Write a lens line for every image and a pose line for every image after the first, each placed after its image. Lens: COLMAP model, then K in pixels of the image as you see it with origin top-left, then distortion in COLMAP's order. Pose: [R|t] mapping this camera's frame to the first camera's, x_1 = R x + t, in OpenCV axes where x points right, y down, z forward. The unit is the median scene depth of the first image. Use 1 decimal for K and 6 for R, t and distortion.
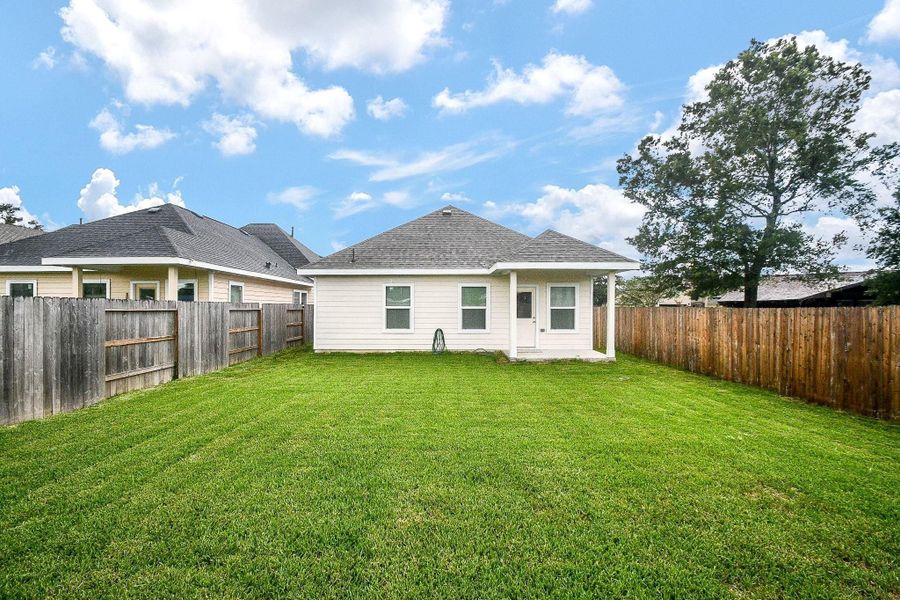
lens RADIAL K [[393.5, 0, 437.4], [0, 393.5, 306.7], [0, 0, 1]] dist [0.016521, -0.014094]
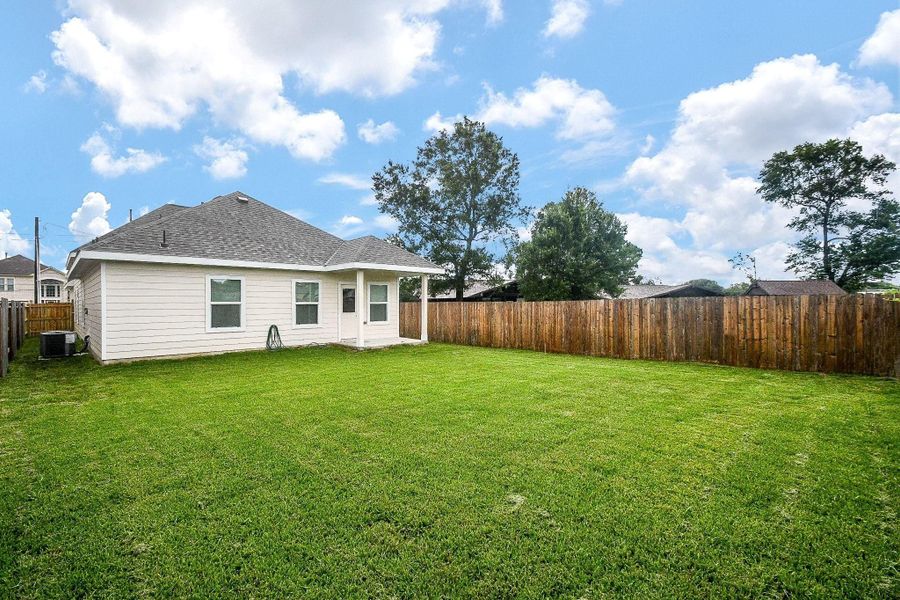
lens RADIAL K [[411.3, 0, 429.9], [0, 411.3, 296.1], [0, 0, 1]] dist [0.018264, -0.016516]
pose [[0.718456, 0.005739, 0.695549, -0.422891], [0.004174, 0.999912, -0.012561, -0.000972], [-0.695560, 0.011928, 0.718369, 0.005751]]
